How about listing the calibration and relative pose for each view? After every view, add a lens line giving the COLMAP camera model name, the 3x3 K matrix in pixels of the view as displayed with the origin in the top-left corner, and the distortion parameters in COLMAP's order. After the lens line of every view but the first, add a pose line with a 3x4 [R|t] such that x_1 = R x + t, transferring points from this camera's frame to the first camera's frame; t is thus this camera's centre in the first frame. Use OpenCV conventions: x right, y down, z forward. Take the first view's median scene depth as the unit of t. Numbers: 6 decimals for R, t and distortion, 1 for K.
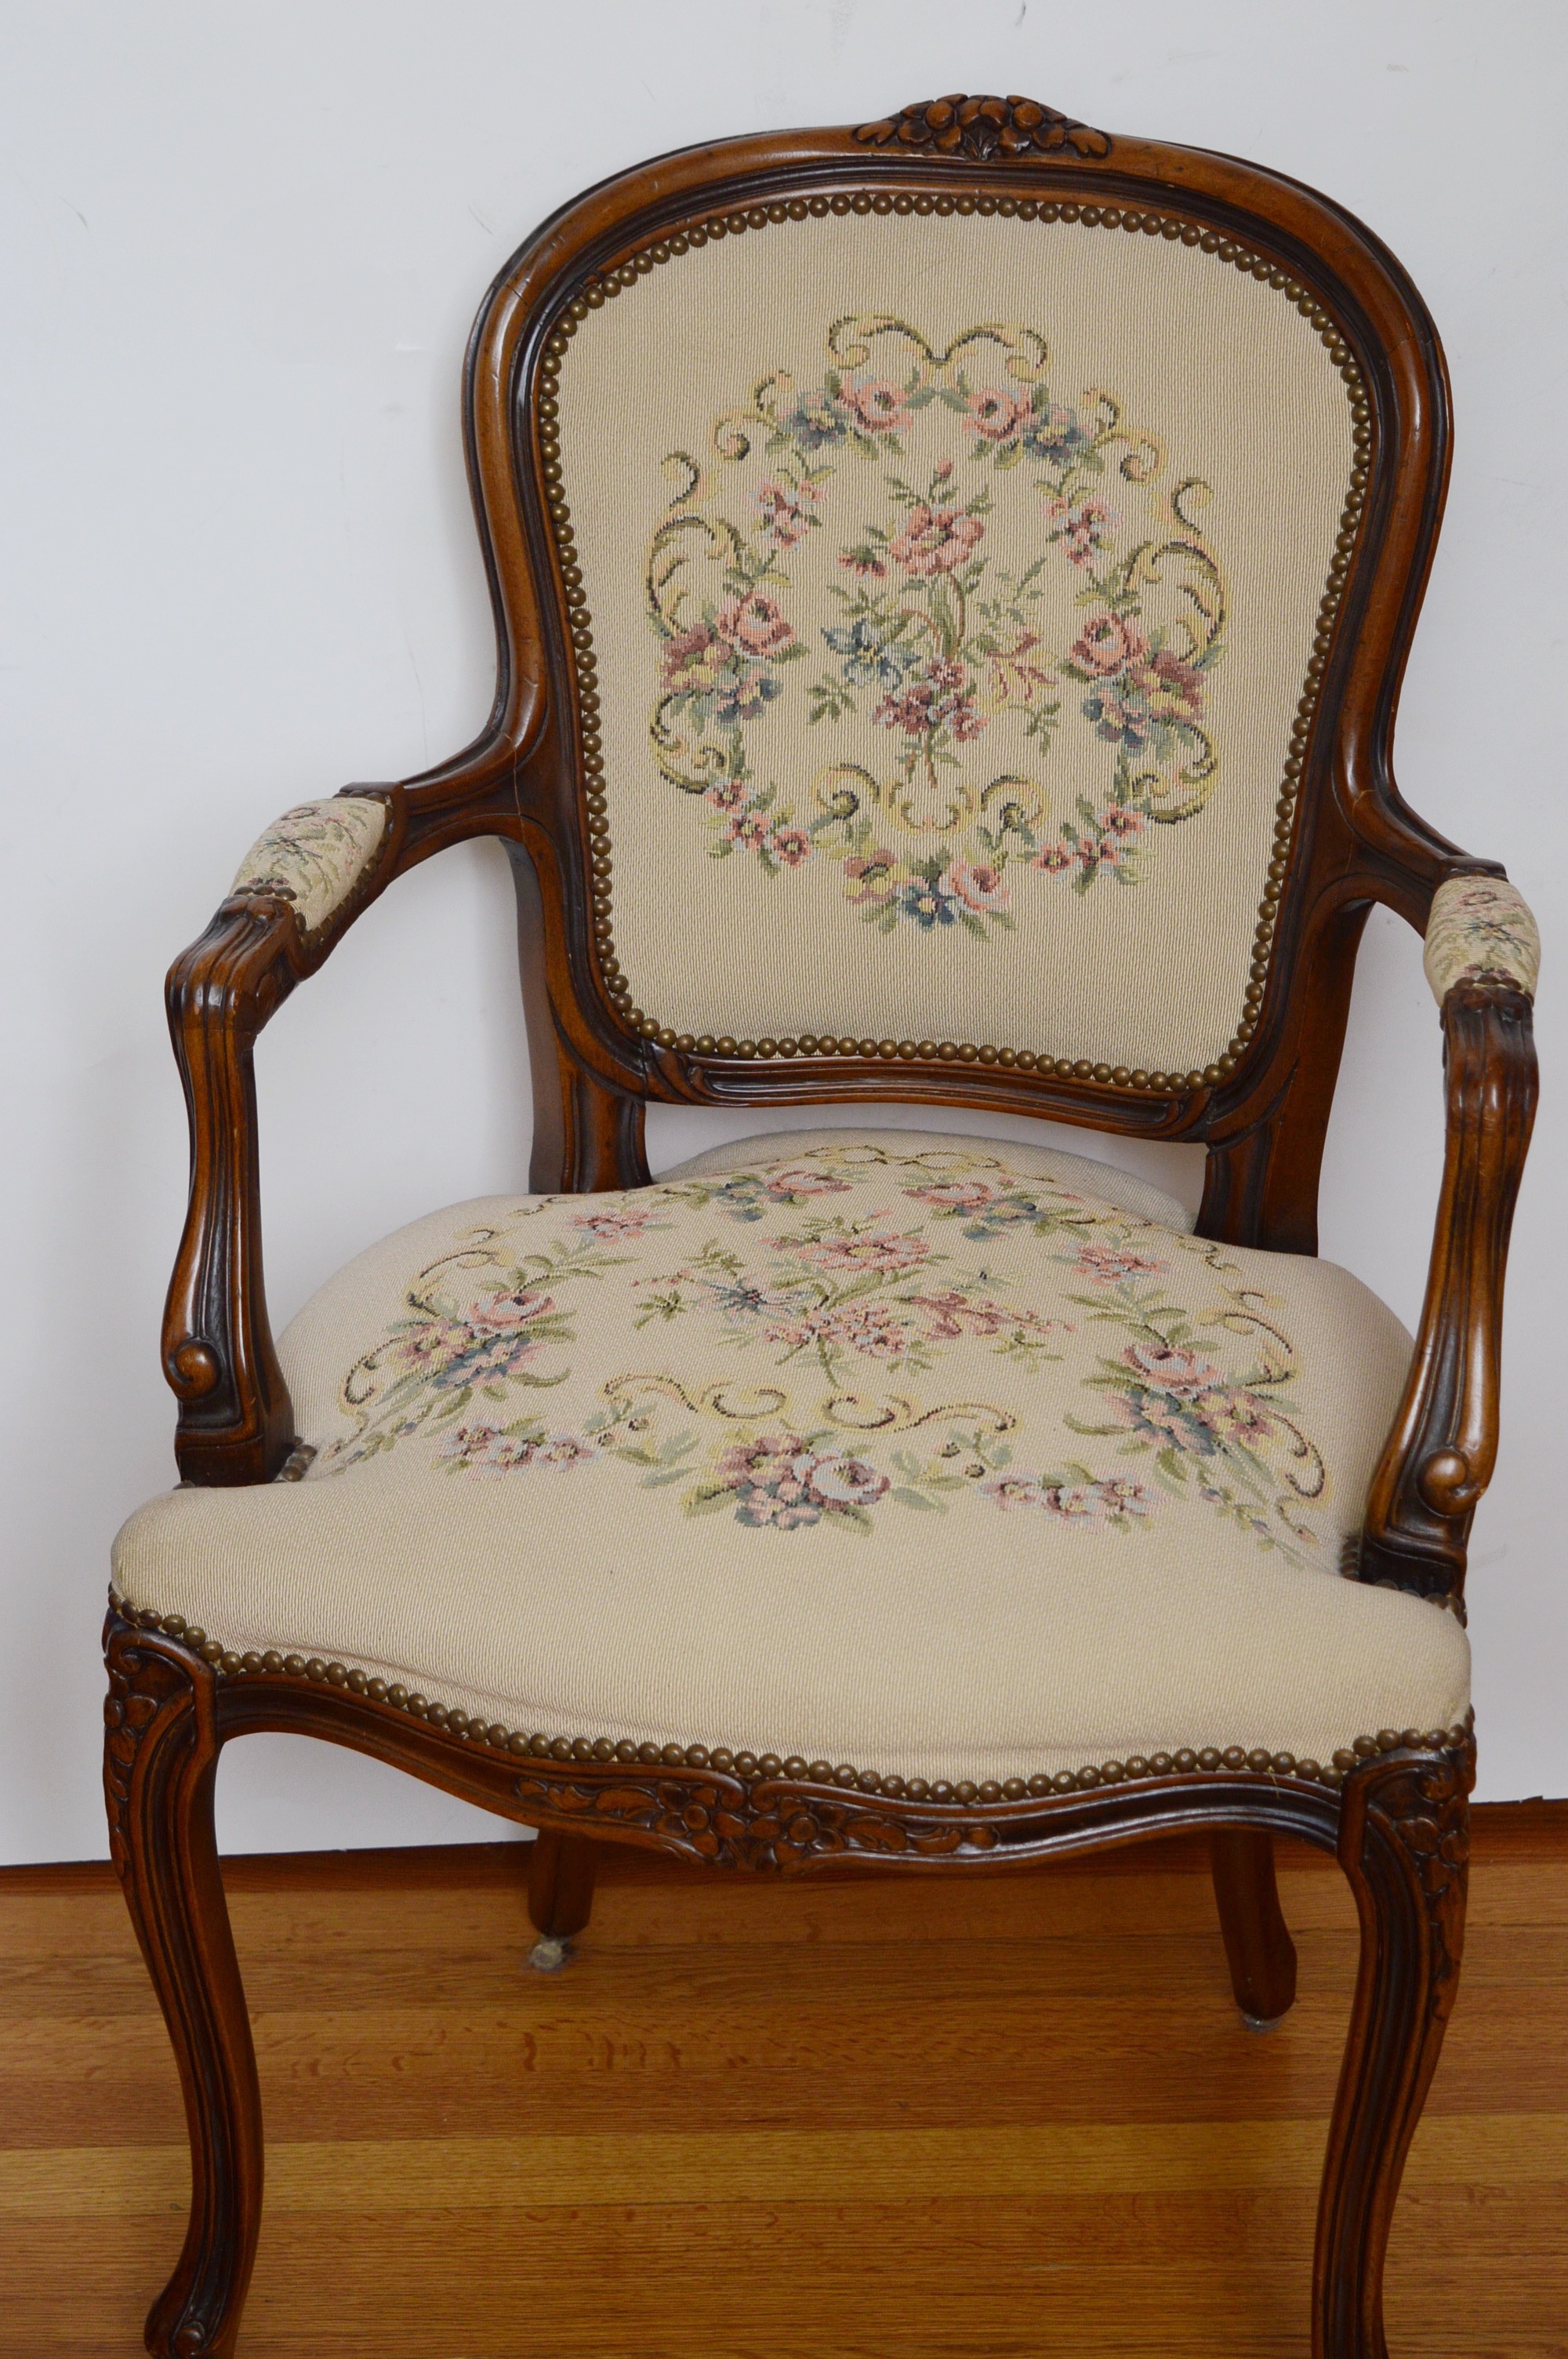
lens RADIAL K [[4954.9, 0, 785.0], [0, 4954.9, 1176.9], [0, 0, 1]] dist [0.023148, 0.000000]
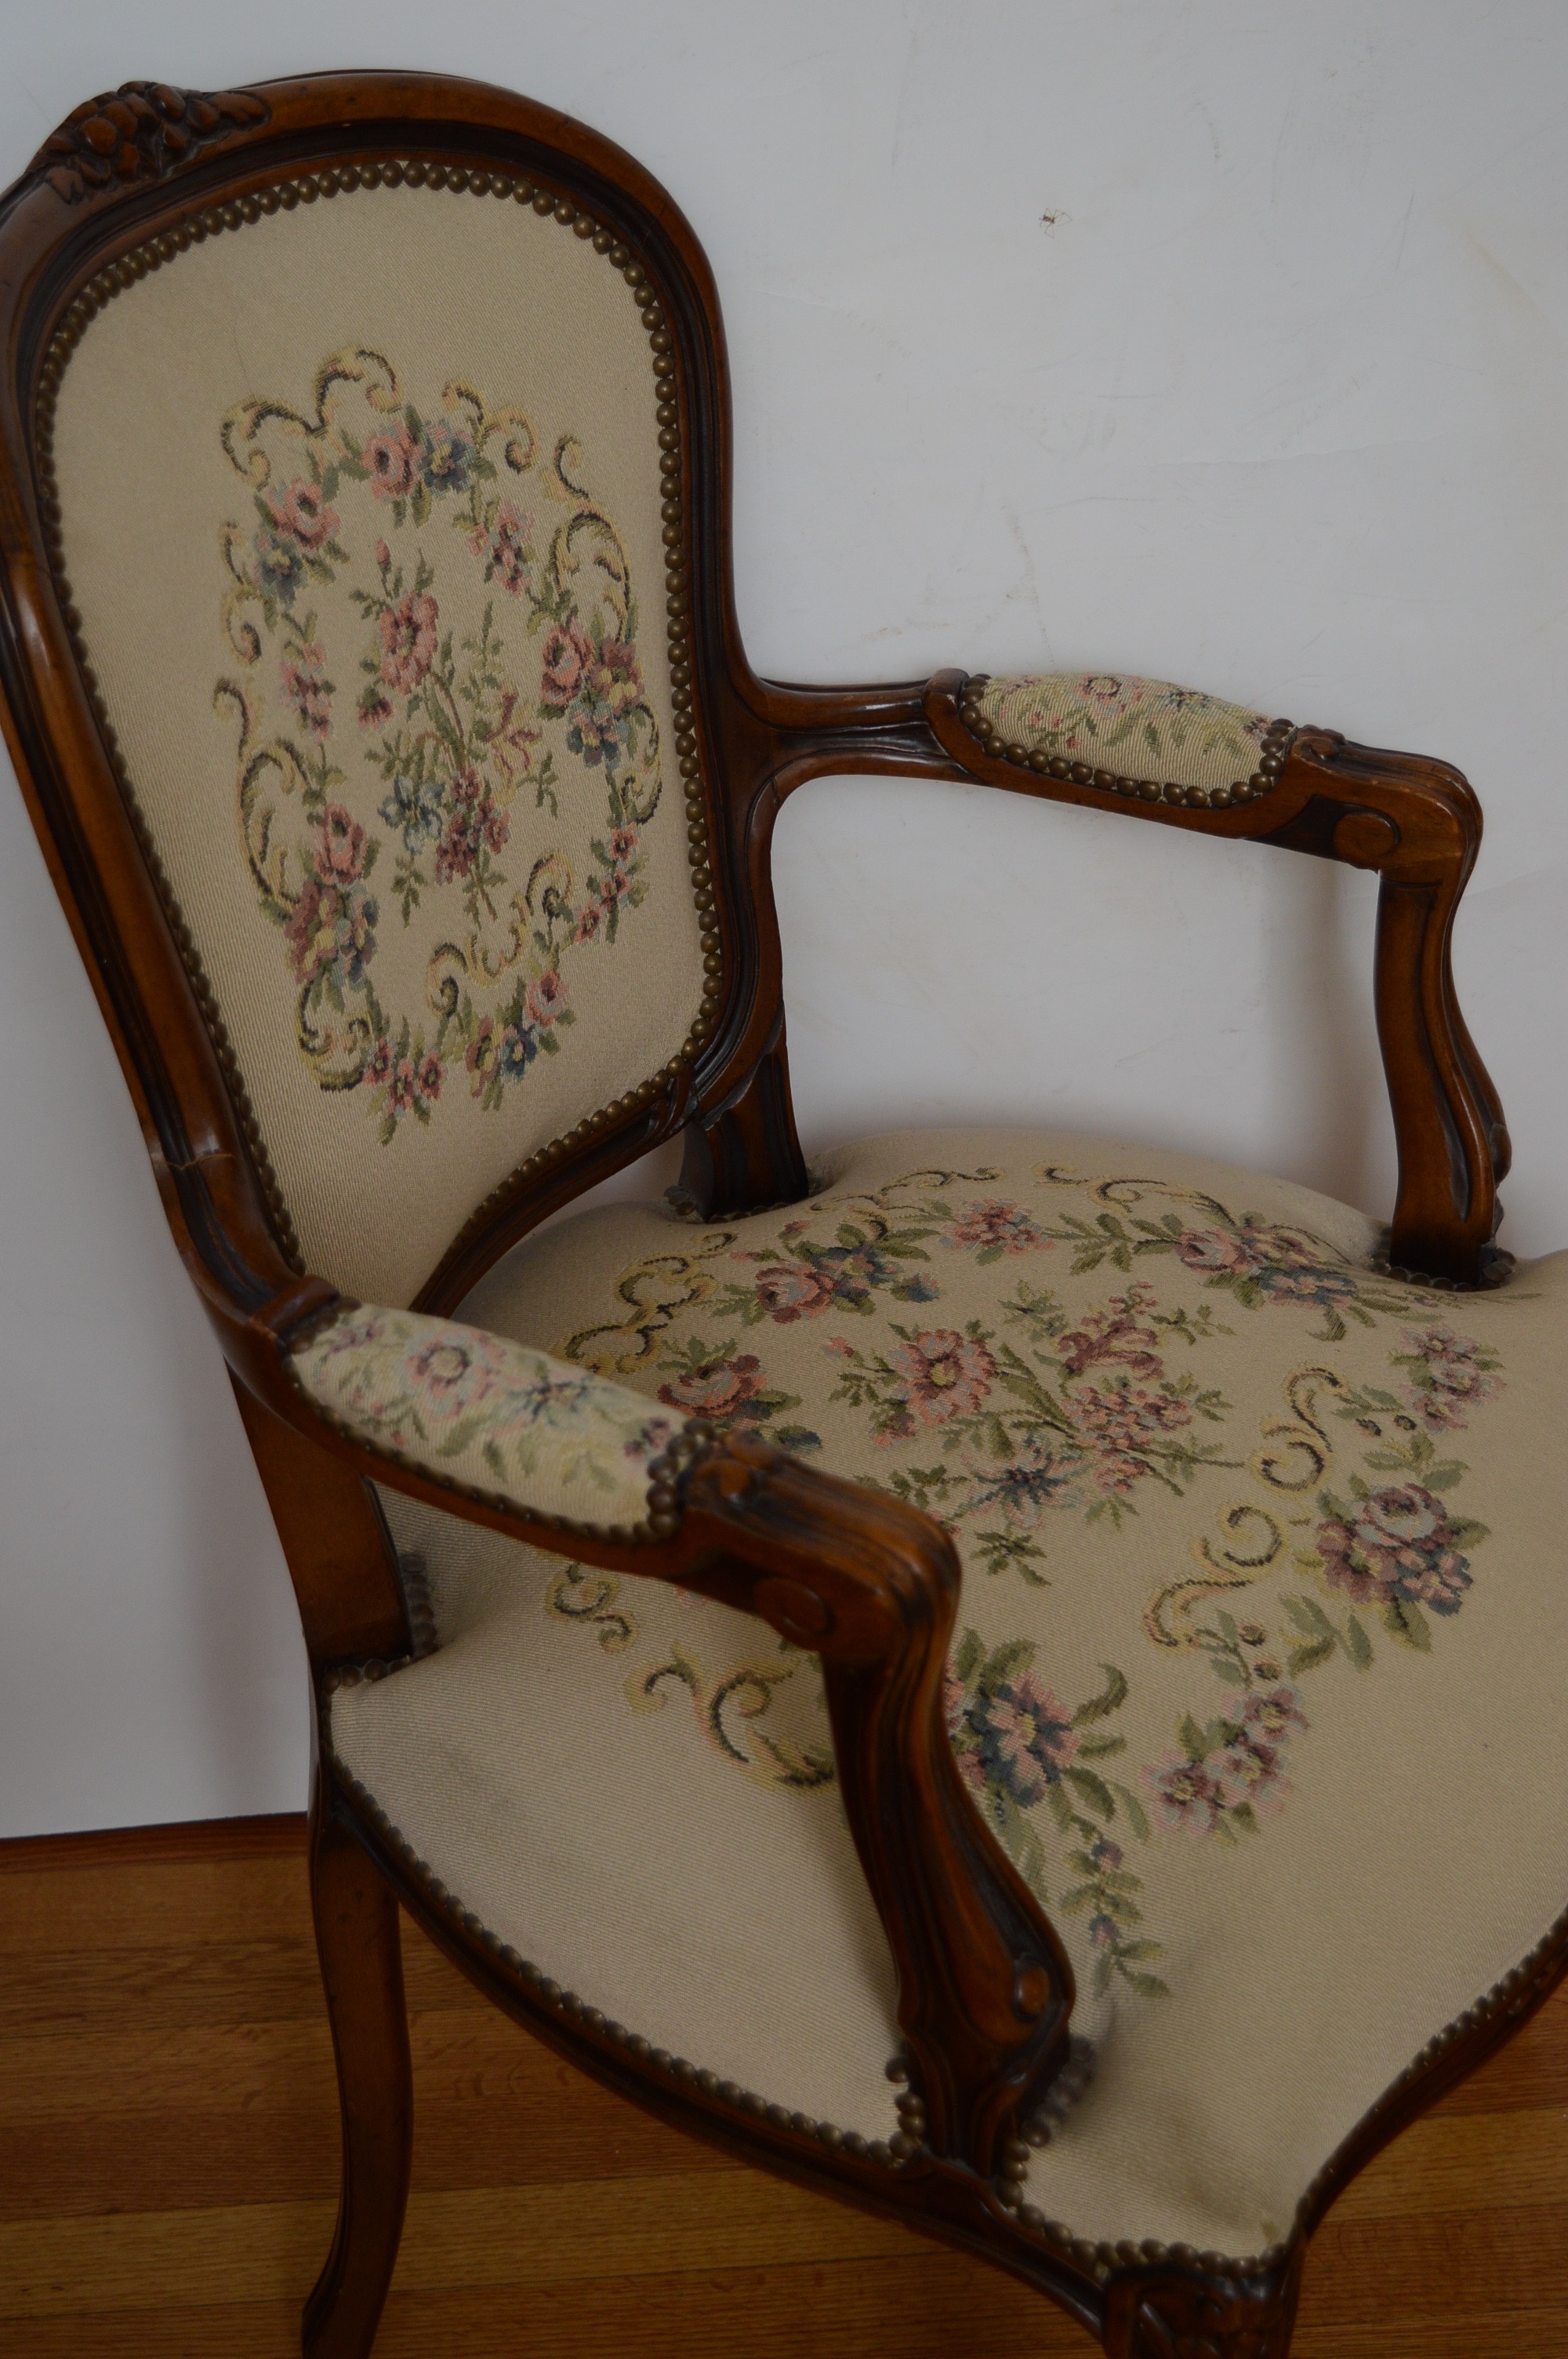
lens RADIAL K [[3352.4, 0, 784.4], [0, 3352.4, 1182.7], [0, 0, 1]] dist [-0.057028, 0.000000]
pose [[0.256464, -0.540310, 0.801431, -0.423414], [0.382468, 0.818216, 0.429233, -0.262611], [-0.887662, 0.196438, 0.416494, 0.745905]]
